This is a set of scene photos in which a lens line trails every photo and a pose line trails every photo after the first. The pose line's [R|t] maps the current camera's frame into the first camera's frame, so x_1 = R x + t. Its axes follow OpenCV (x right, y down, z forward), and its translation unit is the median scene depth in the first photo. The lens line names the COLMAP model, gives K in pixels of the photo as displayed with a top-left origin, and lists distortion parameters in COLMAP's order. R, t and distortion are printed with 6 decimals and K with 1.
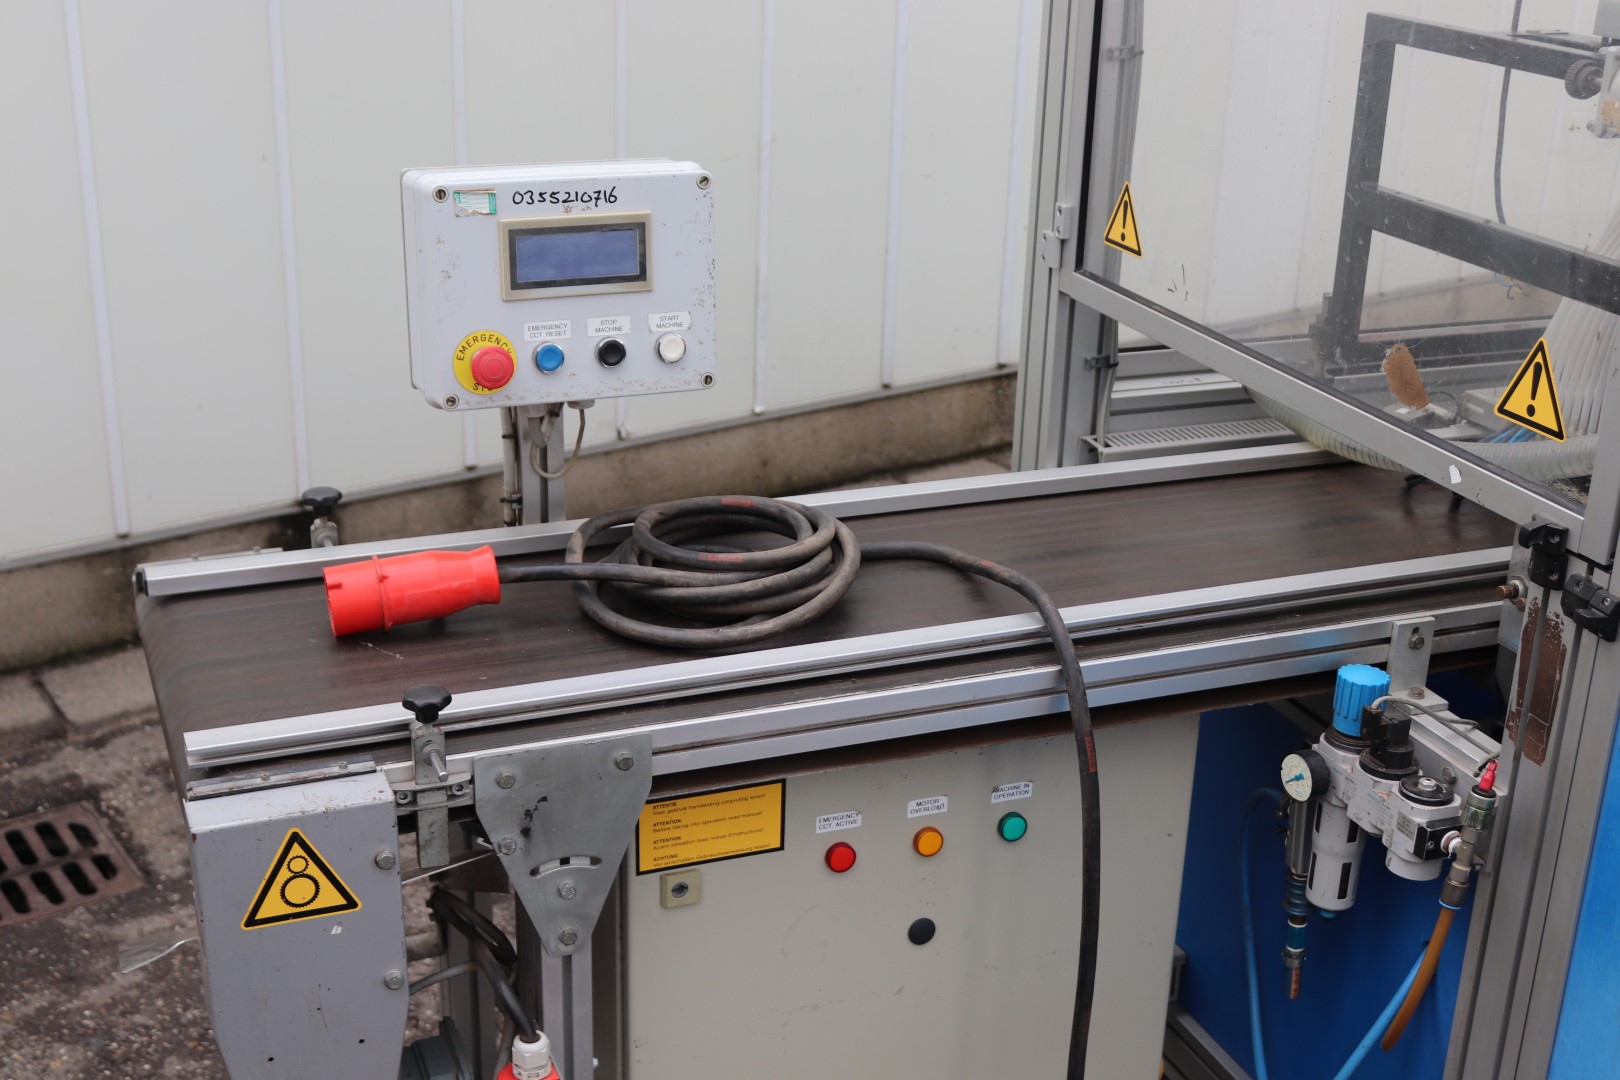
lens RADIAL K [[2005.5, 0, 810.0], [0, 2005.5, 540.0], [0, 0, 1]] dist [-0.076266, 0.022033]
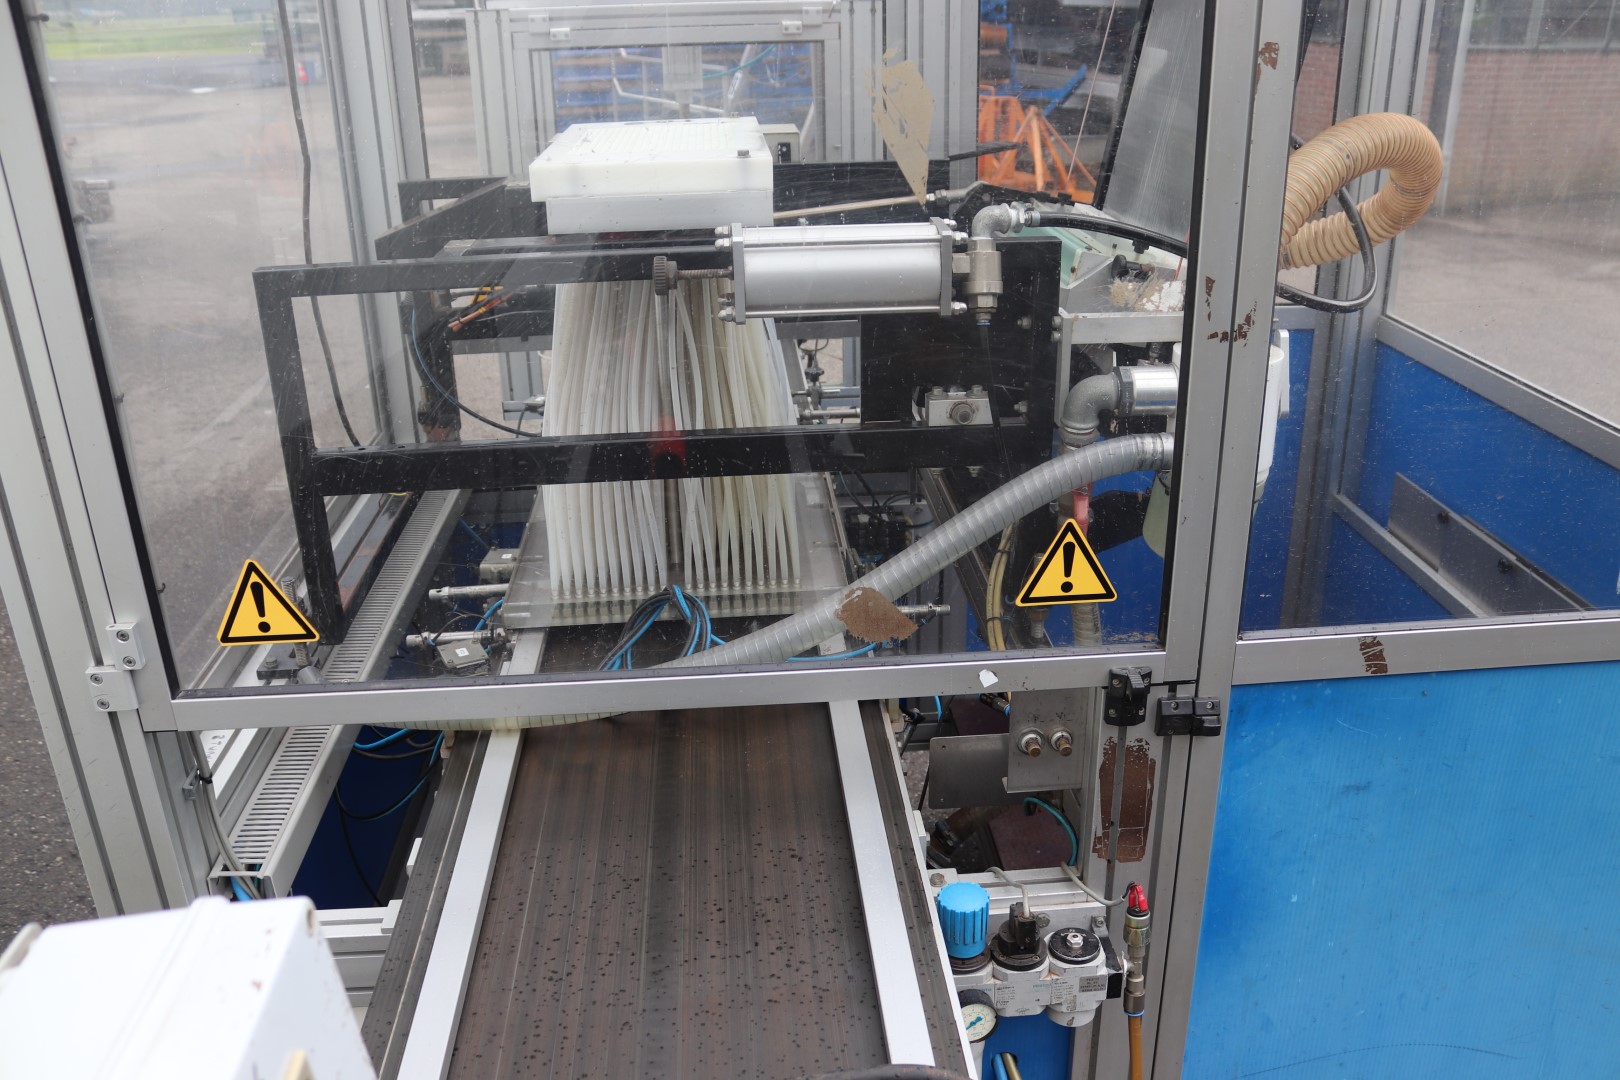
lens RADIAL K [[1341.4, 0, 832.9], [0, 1341.4, 568.9], [0, 0, 1]] dist [-0.161430, 0.131200]
pose [[0.286361, -0.405670, 0.868003, -0.262137], [0.365611, 0.883657, 0.292368, -0.311666], [-0.885622, 0.233629, 0.401363, 0.803958]]
